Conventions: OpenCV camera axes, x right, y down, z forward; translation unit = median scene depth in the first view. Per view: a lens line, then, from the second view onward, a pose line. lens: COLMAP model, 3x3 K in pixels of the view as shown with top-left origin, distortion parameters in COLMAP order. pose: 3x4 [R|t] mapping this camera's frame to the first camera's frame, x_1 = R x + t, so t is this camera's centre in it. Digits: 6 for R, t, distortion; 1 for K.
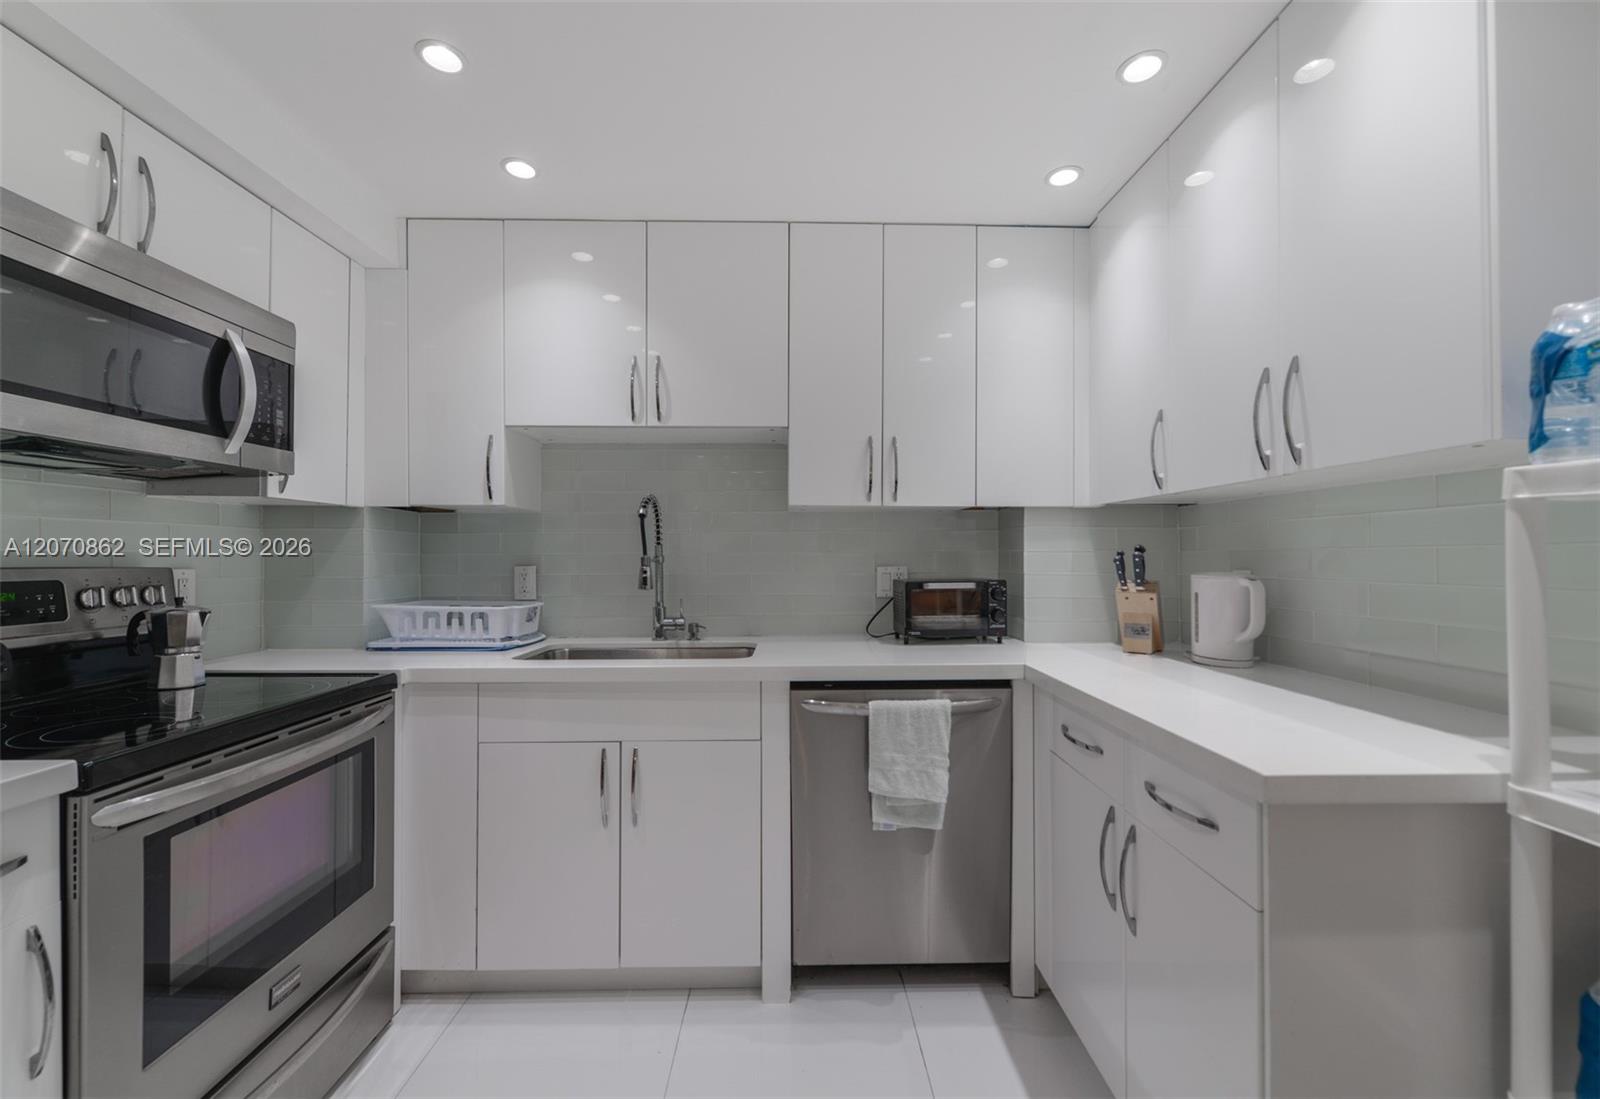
lens RADIAL K [[641.2, 0, 811.3], [0, 641.2, 546.4], [0, 0, 1]] dist [-0.005589, 0.000800]
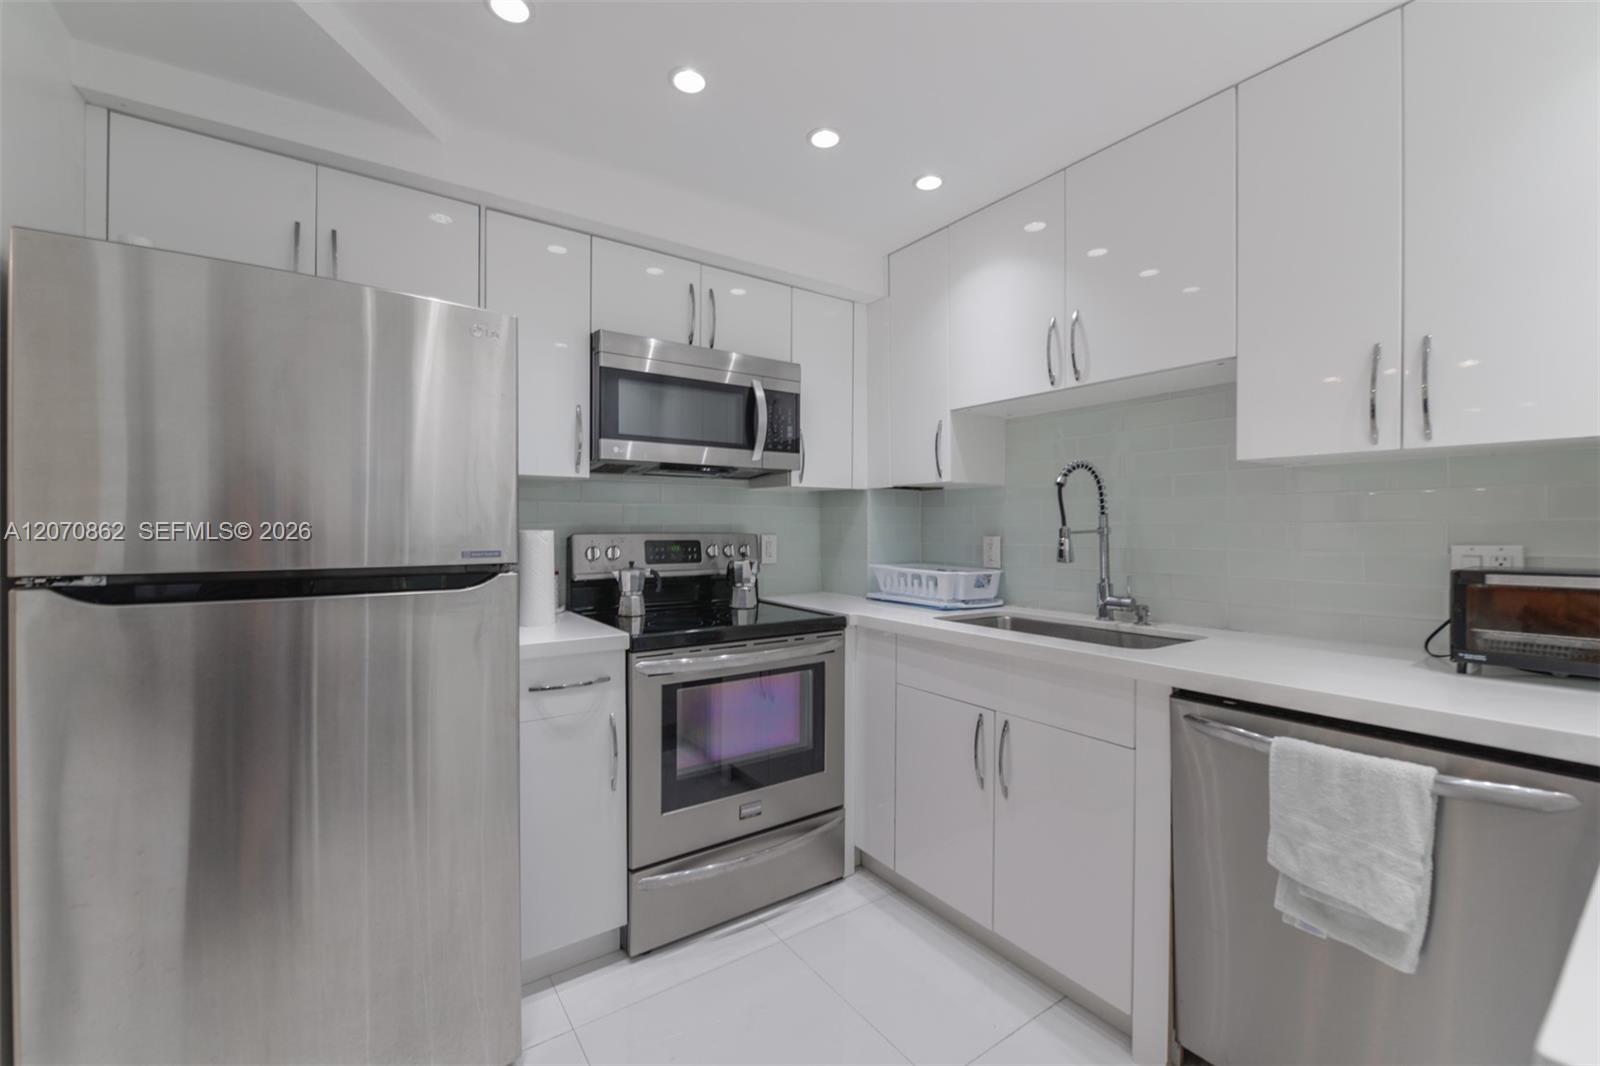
lens RADIAL K [[632.8, 0, 789.9], [0, 632.8, 528.1], [0, 0, 1]] dist [0.001774, -0.001299]
pose [[0.567109, 0.002968, -0.823637, 0.342057], [0.009992, 0.999895, 0.010483, 0.003238], [0.823582, -0.014175, 0.567020, 0.169047]]
